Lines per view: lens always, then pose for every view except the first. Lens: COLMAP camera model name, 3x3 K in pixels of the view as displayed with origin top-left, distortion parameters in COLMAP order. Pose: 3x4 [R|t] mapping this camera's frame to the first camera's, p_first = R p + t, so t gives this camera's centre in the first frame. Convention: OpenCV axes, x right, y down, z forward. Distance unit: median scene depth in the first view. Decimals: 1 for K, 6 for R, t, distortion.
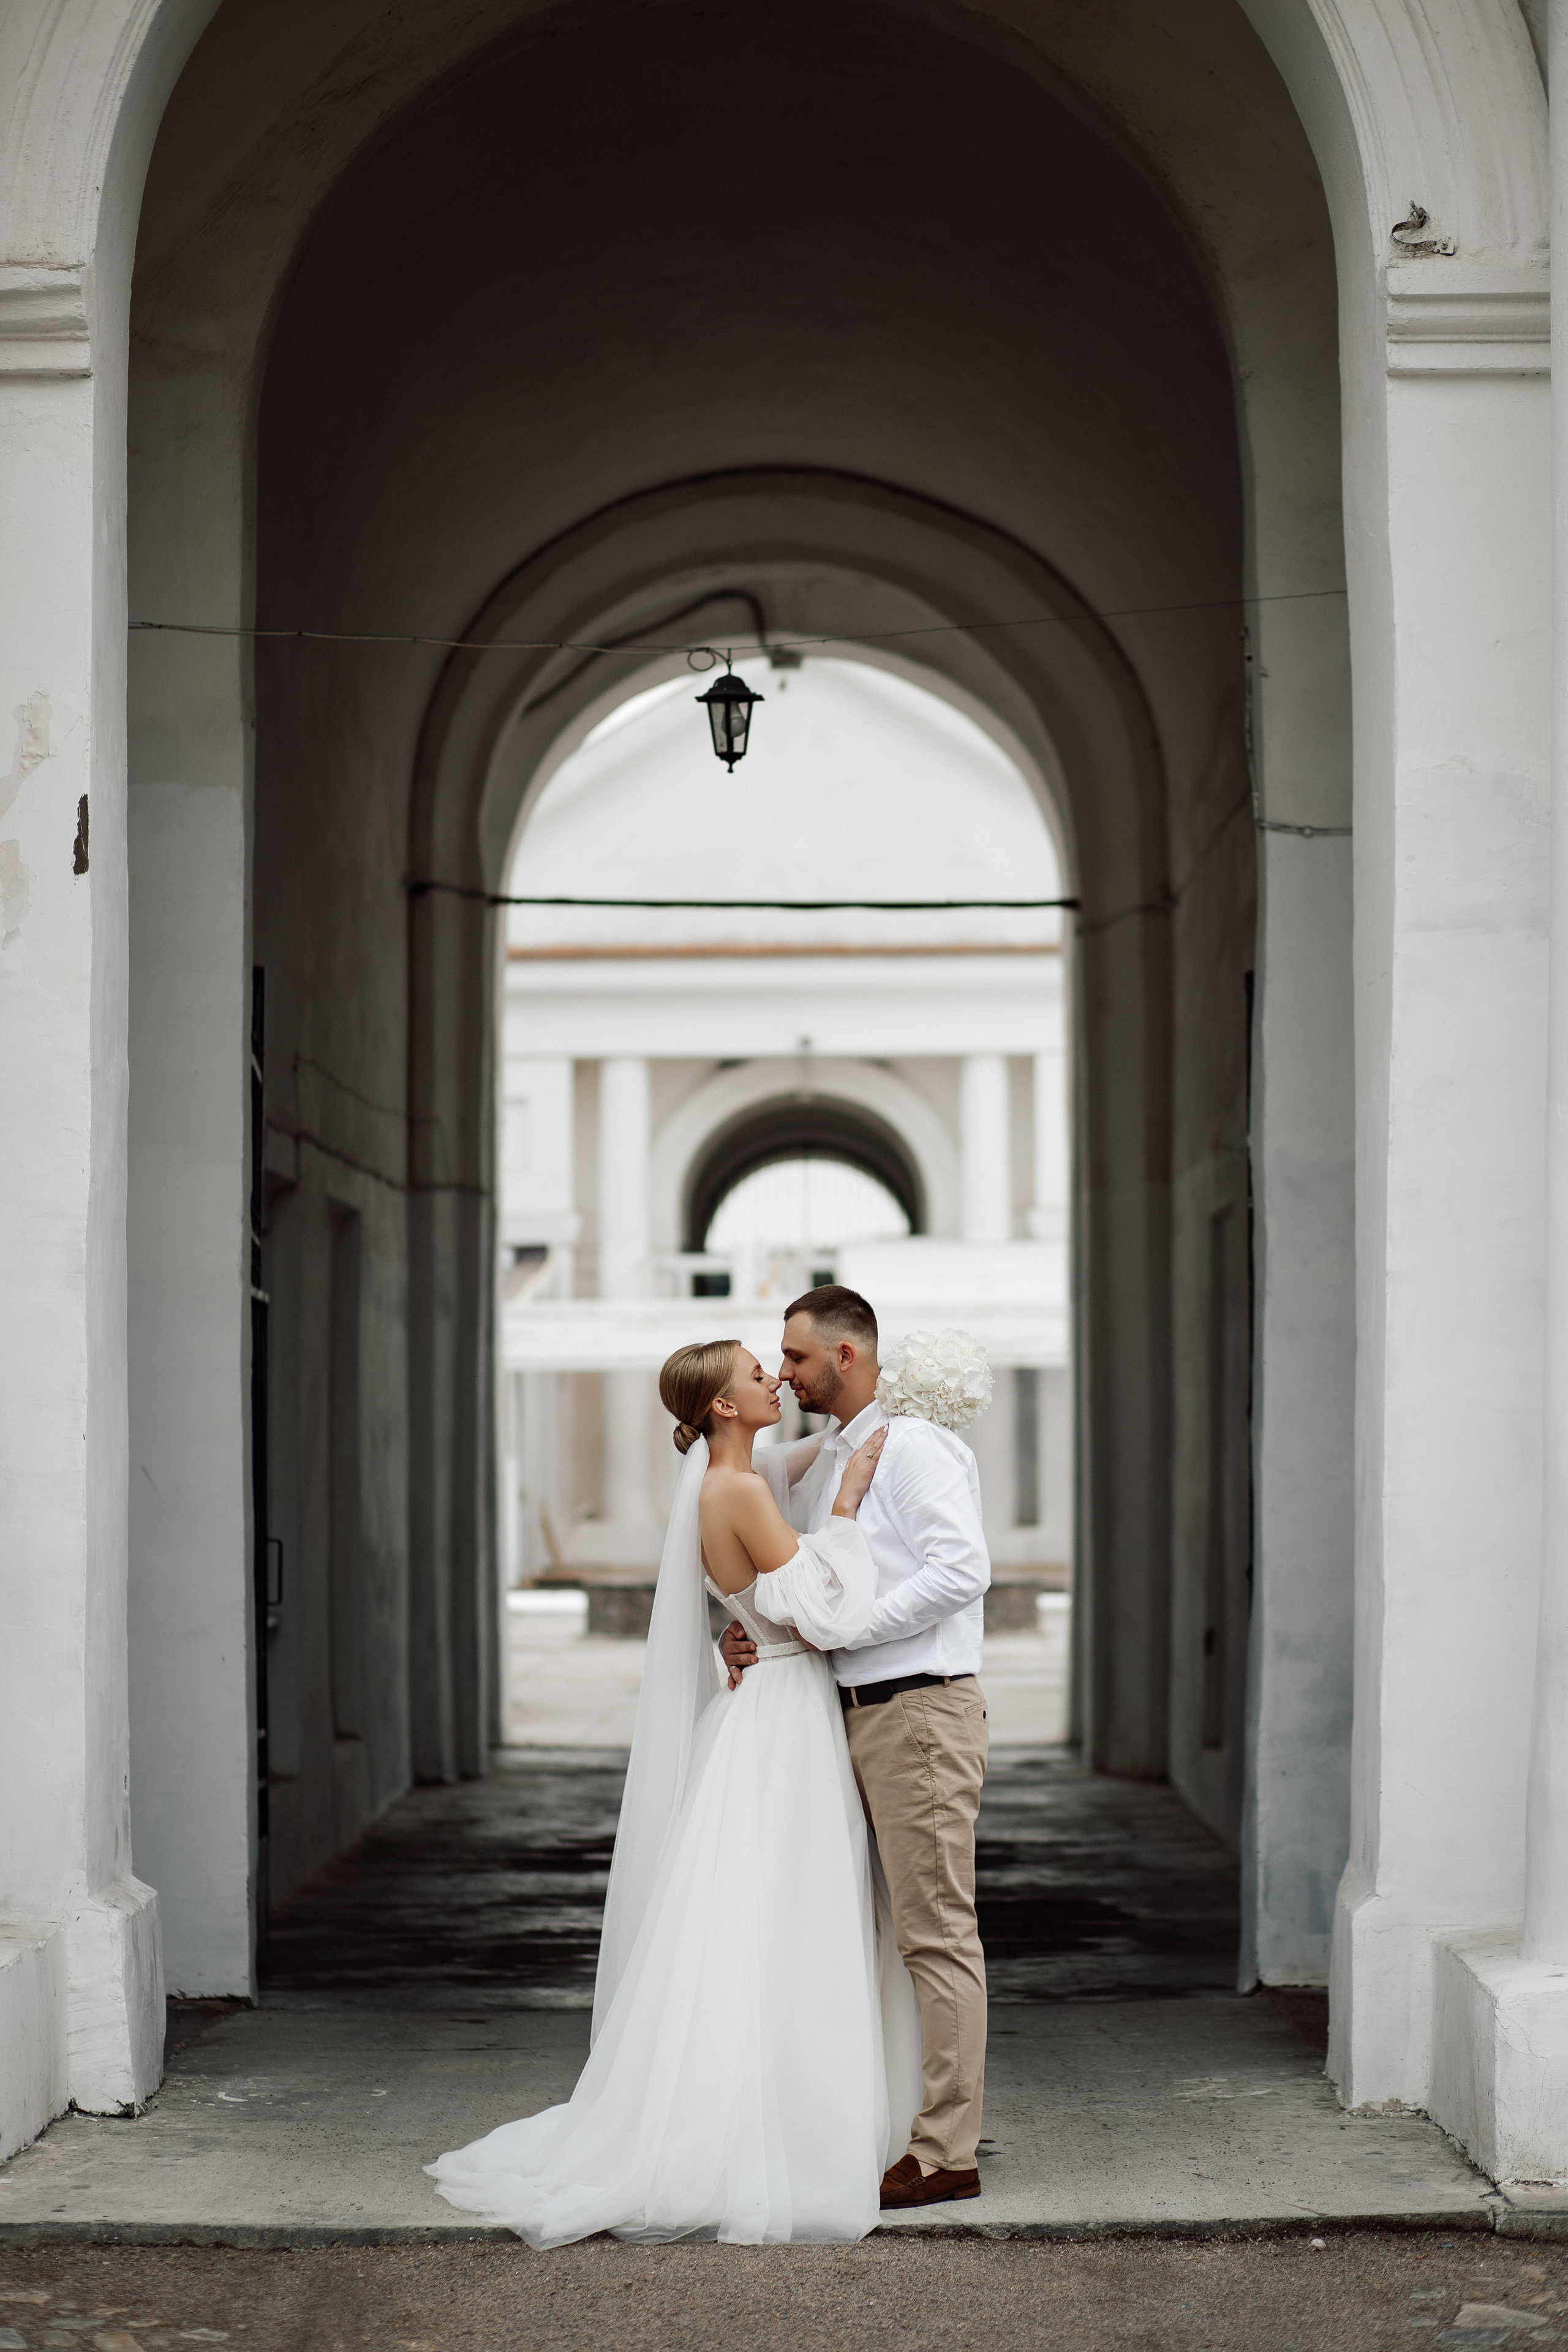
lens RADIAL K [[5571.7, 0, 784.0], [0, 5571.7, 1176.0], [0, 0, 1]] dist [0.018736, -0.995846]
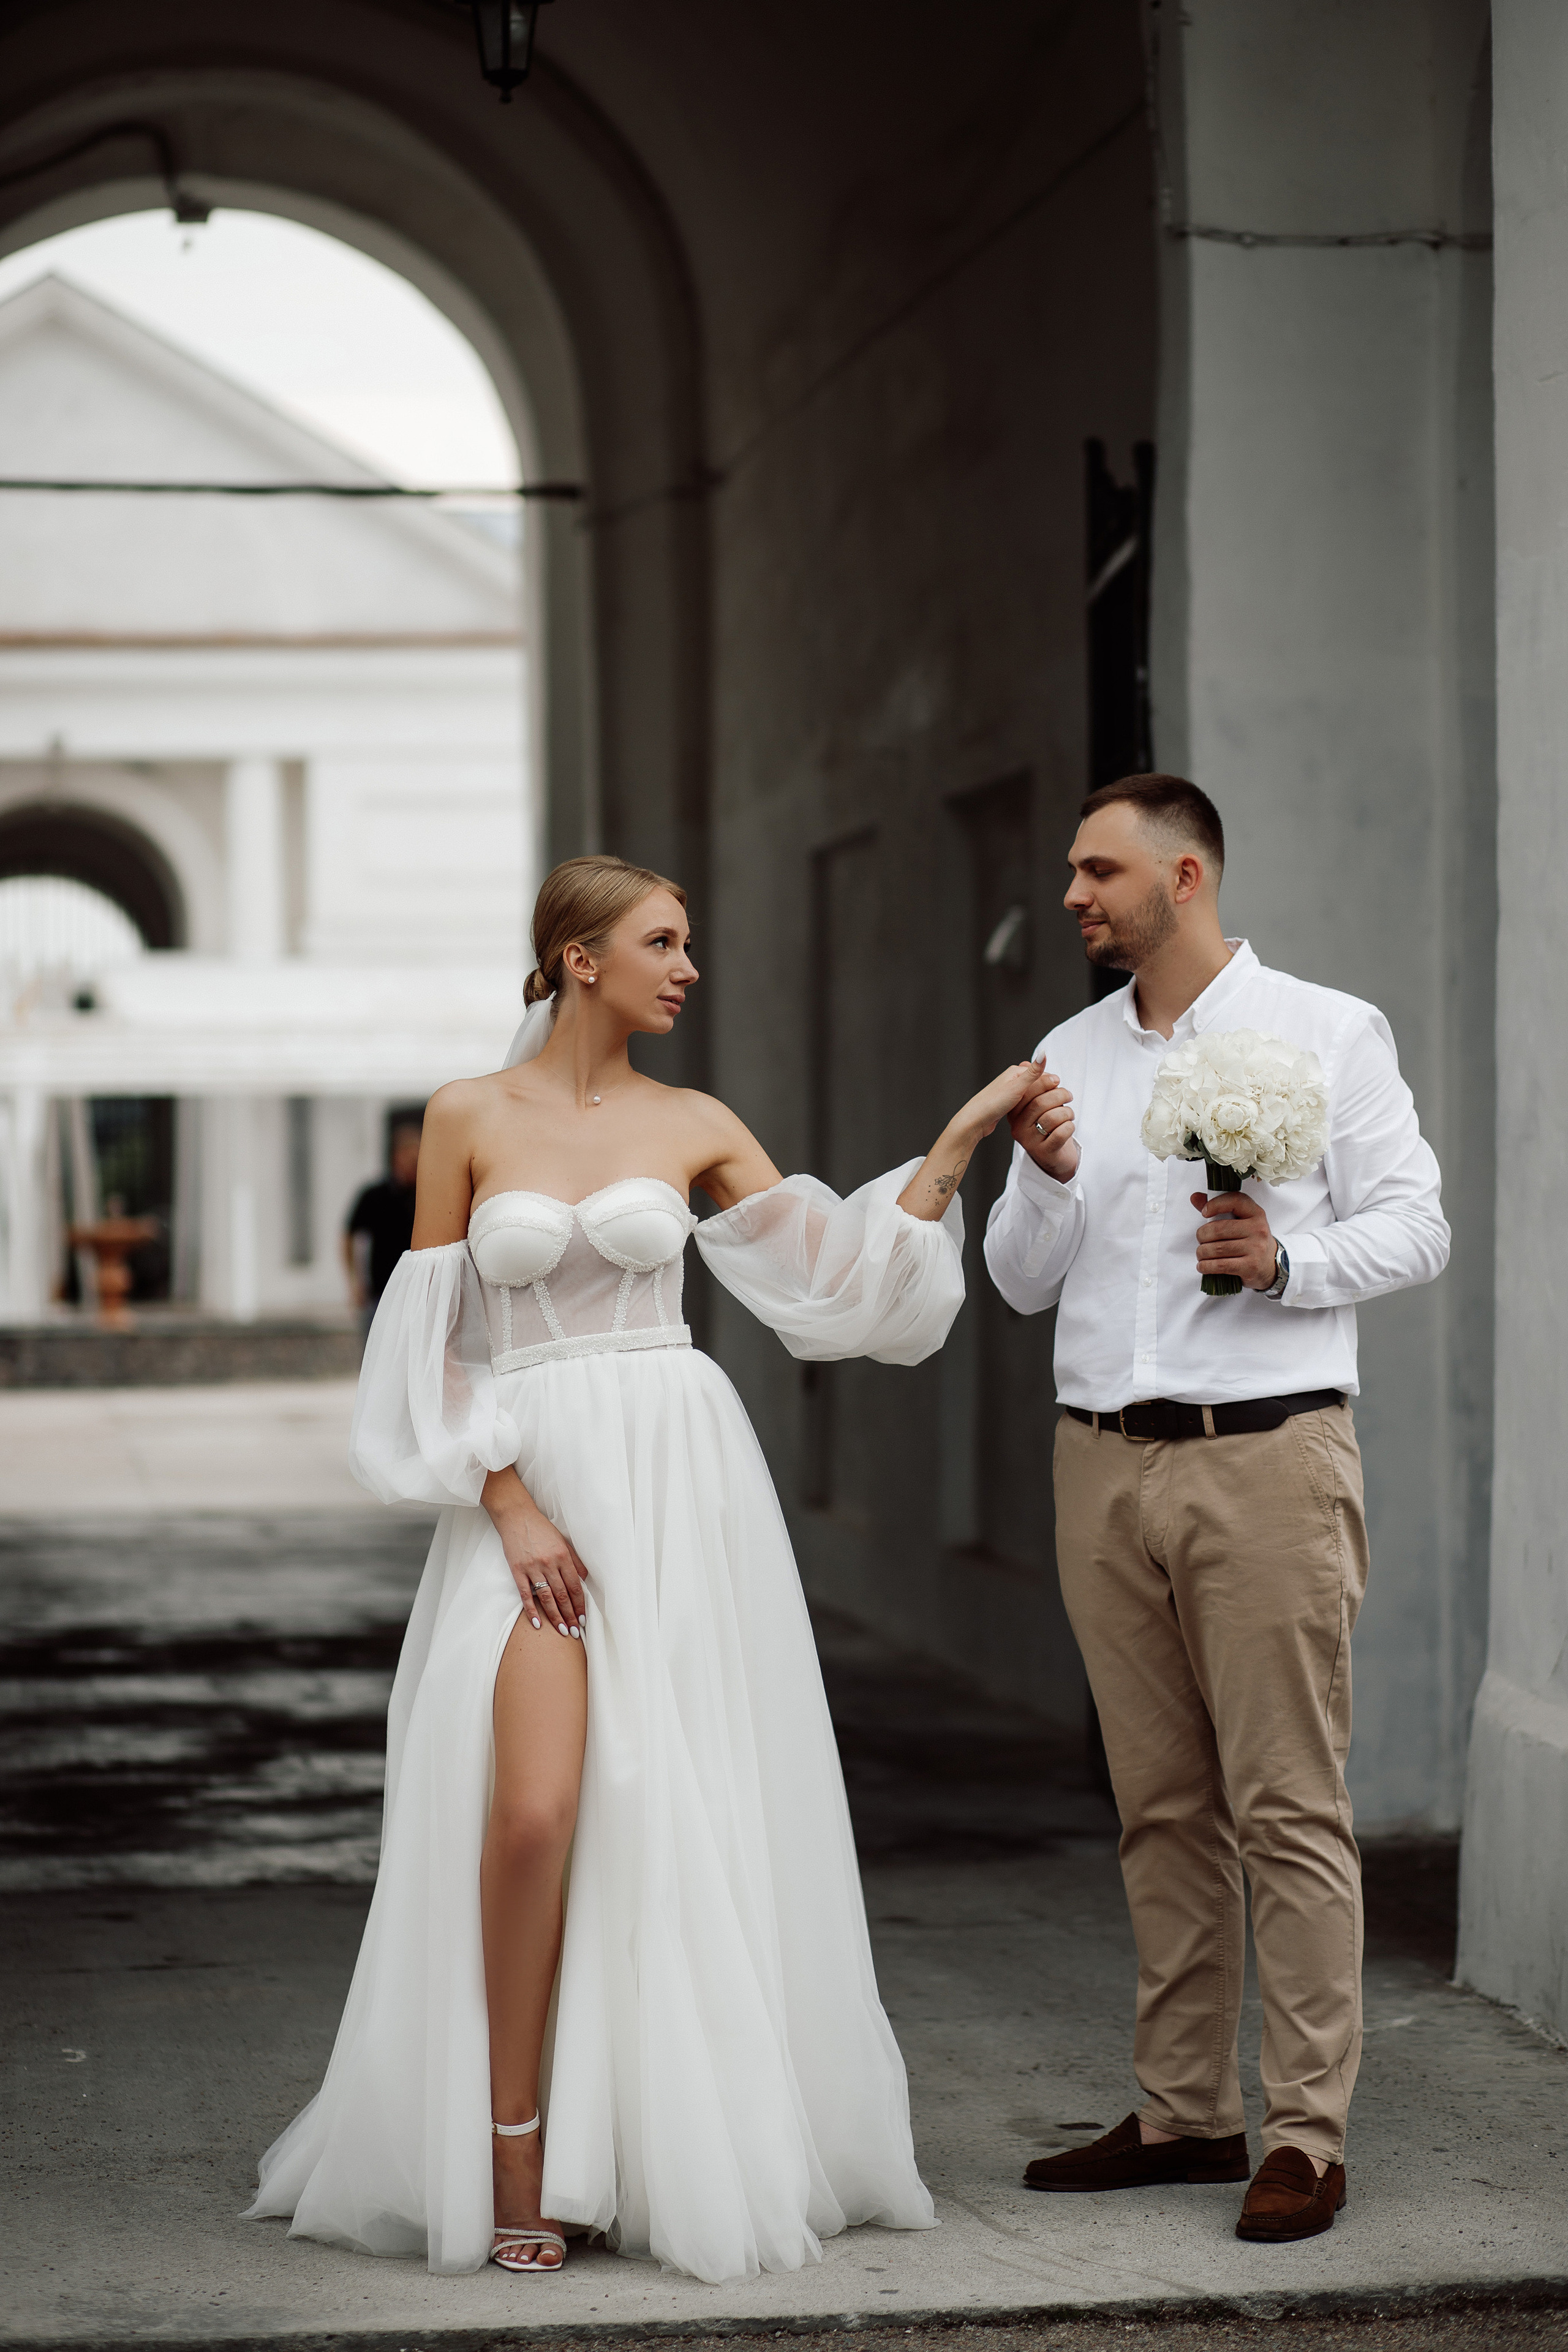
lens RADIAL K [[5571.7, 0, 784.0], [0, 5571.7, 1176.0], [0, 0, 1]] dist [0.018736, -0.995846]
pose [[0.988081, -0.006026, 0.153815, -0.071107], [-0.000726, 0.999040, 0.043807, 0.025598], [-0.153932, -0.043396, 0.987128, 0.271878]]
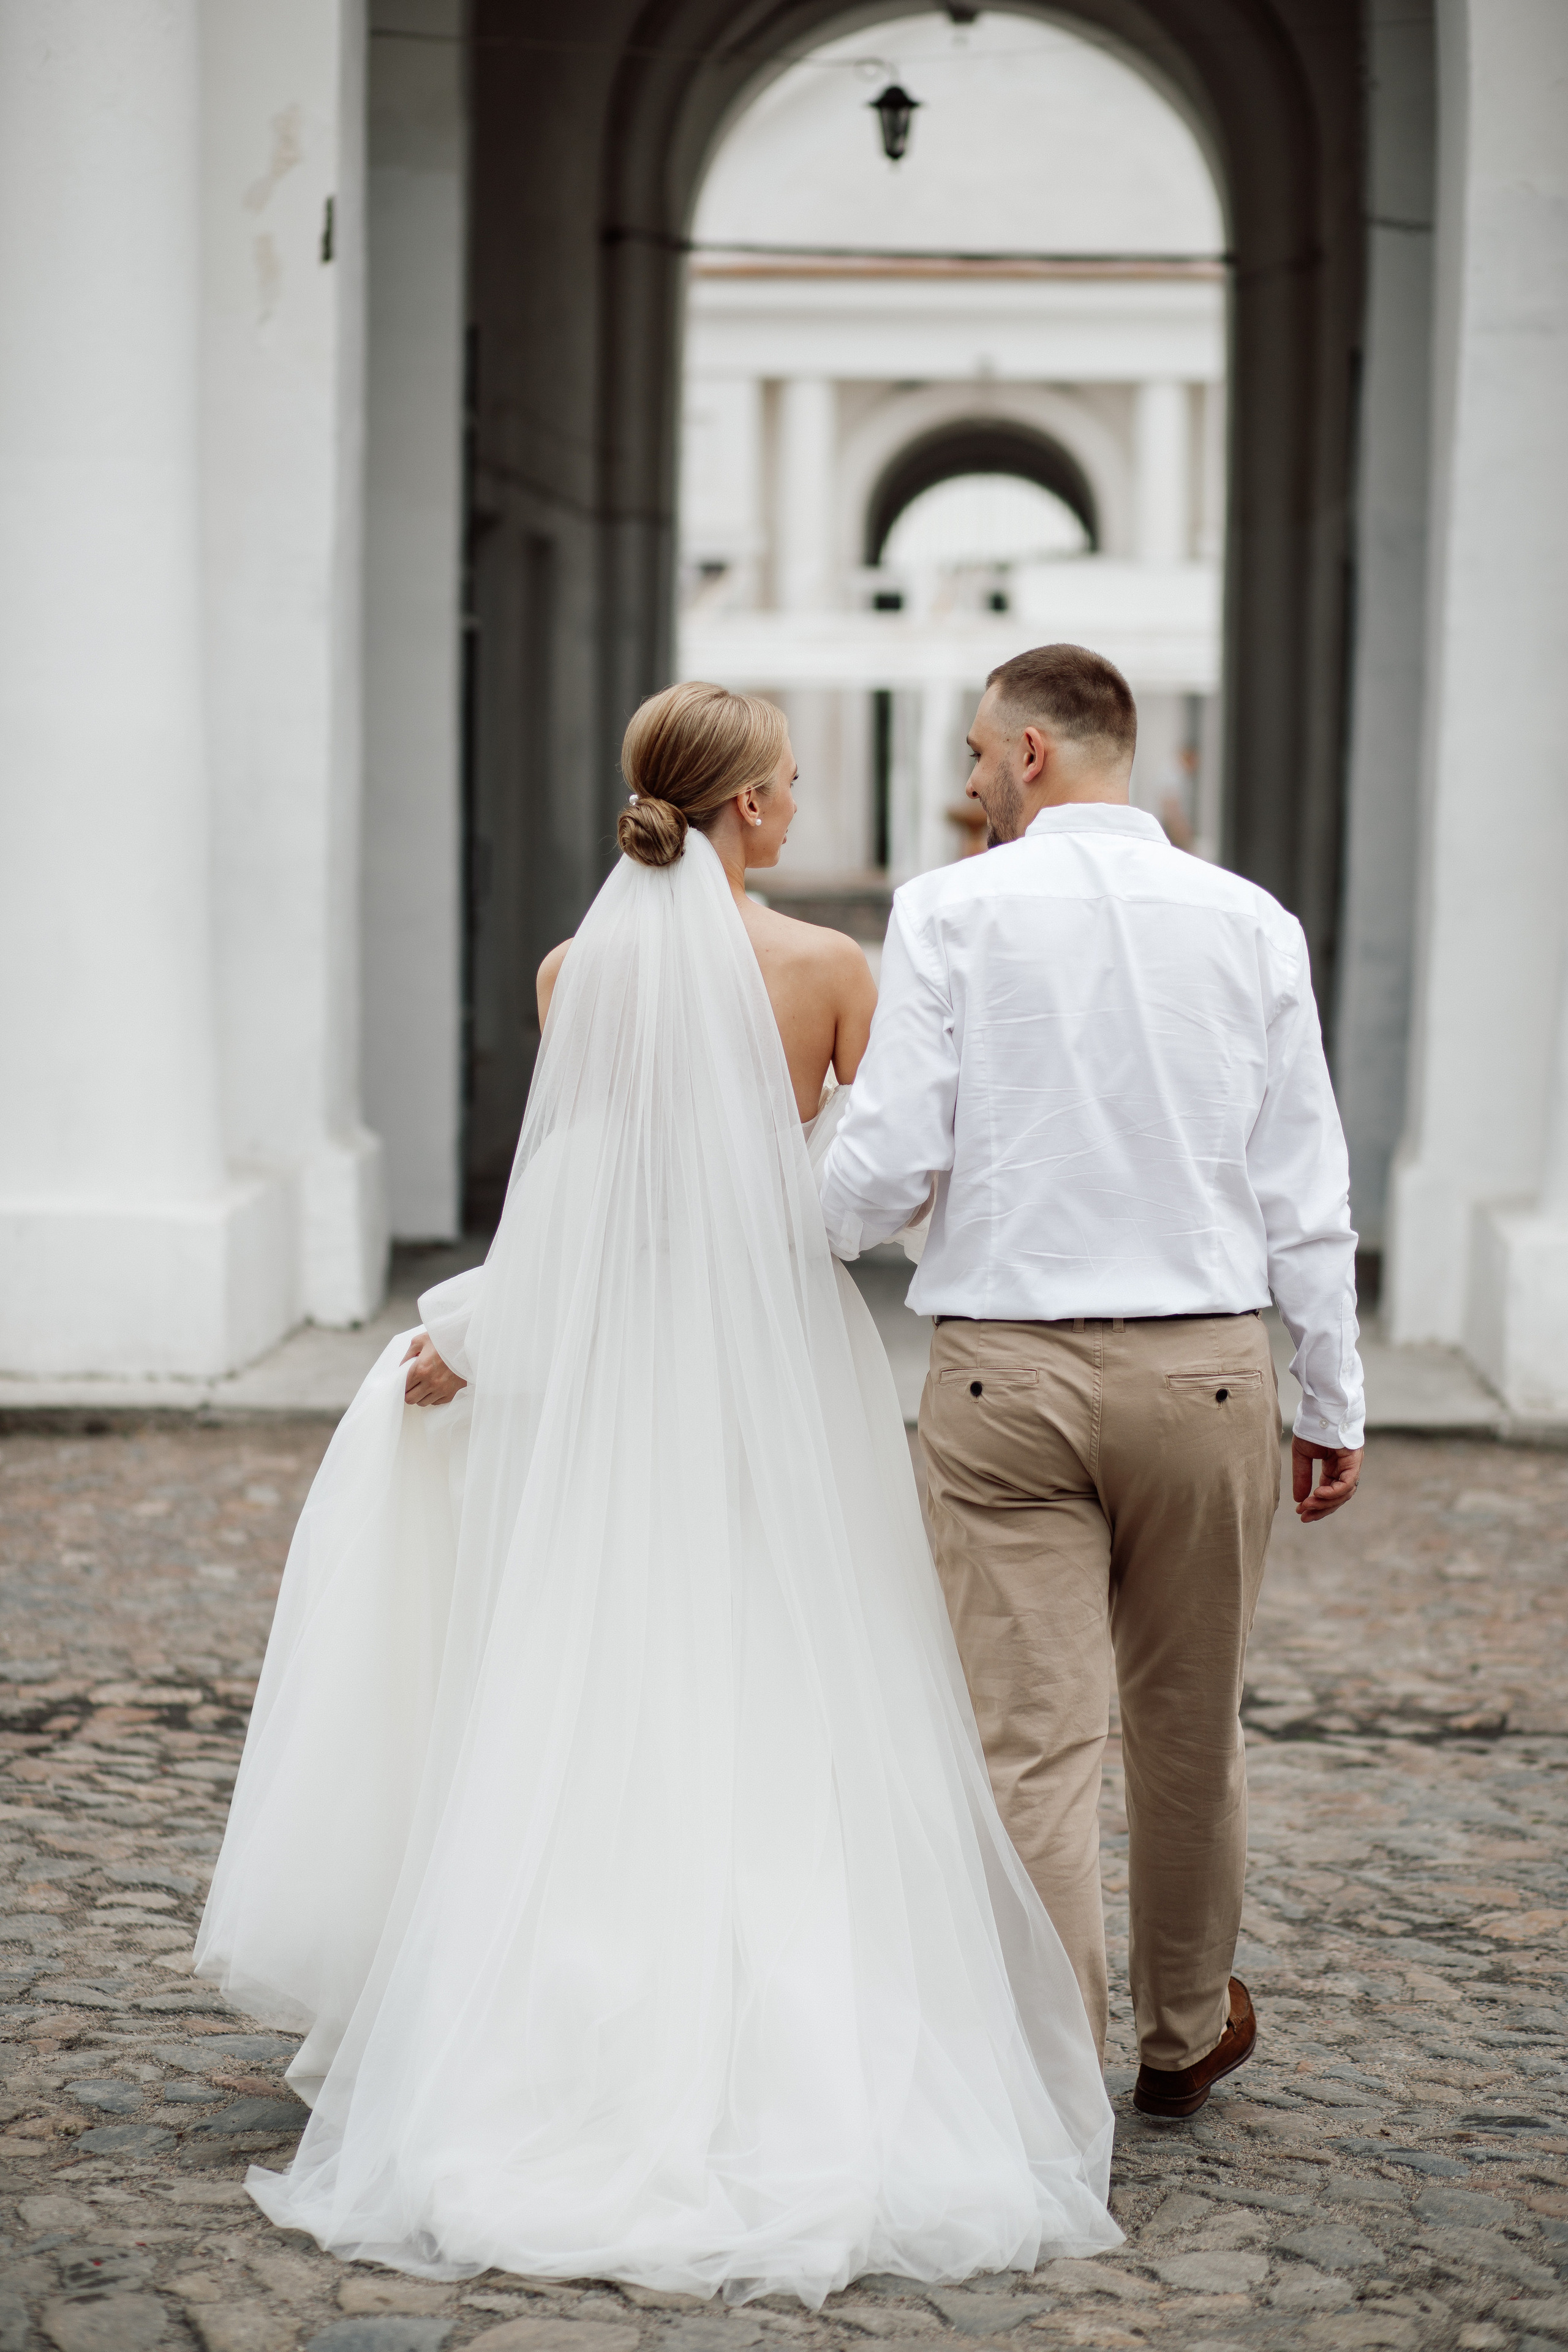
lens RADIAL K [[5571.7, 0, 784.0], [0, 5571.7, 1176.0], [0, 0, 1]] dist [0.018736, -0.995846]
pose [[0.999288, 0.021692, -0.030868, 0.006381], [-0.017708, 0.992128, 0.123968, -0.008393], [0.033314, -0.123333, 0.991806, -0.125120]]
